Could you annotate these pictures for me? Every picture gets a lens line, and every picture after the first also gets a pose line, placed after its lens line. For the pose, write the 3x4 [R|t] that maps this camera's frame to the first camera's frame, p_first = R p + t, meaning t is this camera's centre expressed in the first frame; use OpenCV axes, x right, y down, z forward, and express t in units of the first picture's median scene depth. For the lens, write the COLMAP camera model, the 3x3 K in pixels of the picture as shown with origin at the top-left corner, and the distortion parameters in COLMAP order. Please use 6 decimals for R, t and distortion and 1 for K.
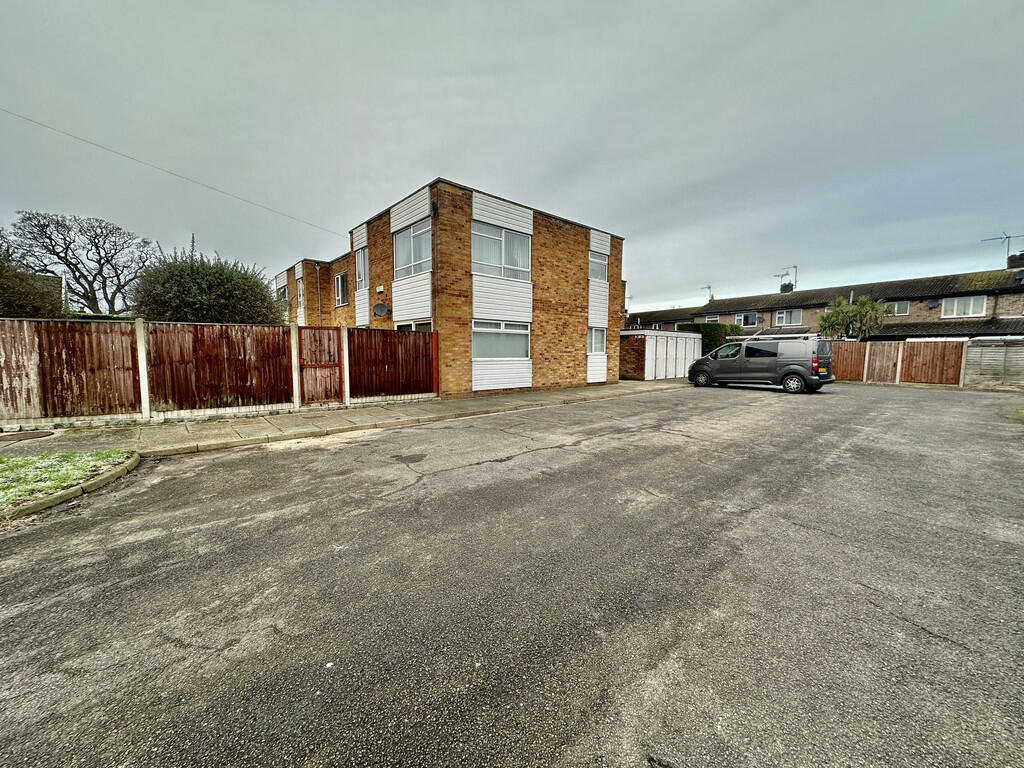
lens RADIAL K [[403.0, 0, 512.0], [0, 403.0, 384.0], [0, 0, 1]] dist [0.000006, 0.000141]
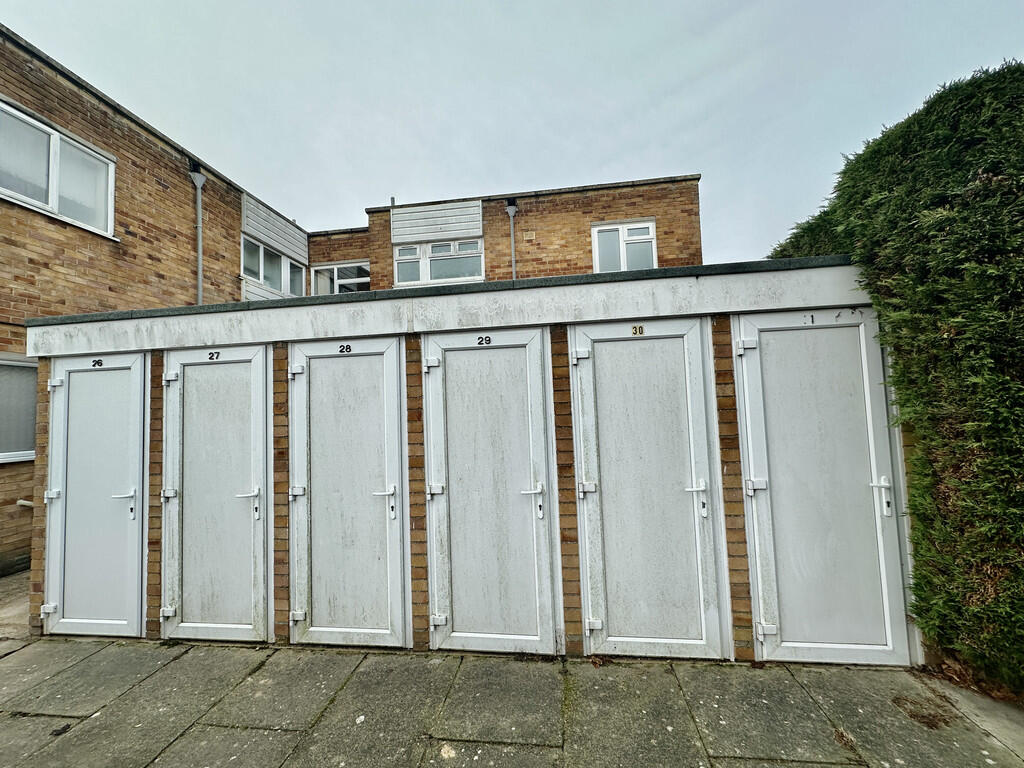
lens RADIAL K [[403.0, 0, 512.0], [0, 403.0, 384.0], [0, 0, 1]] dist [0.000006, 0.000141]
pose [[0.651260, -0.071890, -0.755442, 0.731099], [-0.020858, 0.993431, -0.112519, -0.119101], [0.758568, 0.089036, 0.645482, 1.299243]]
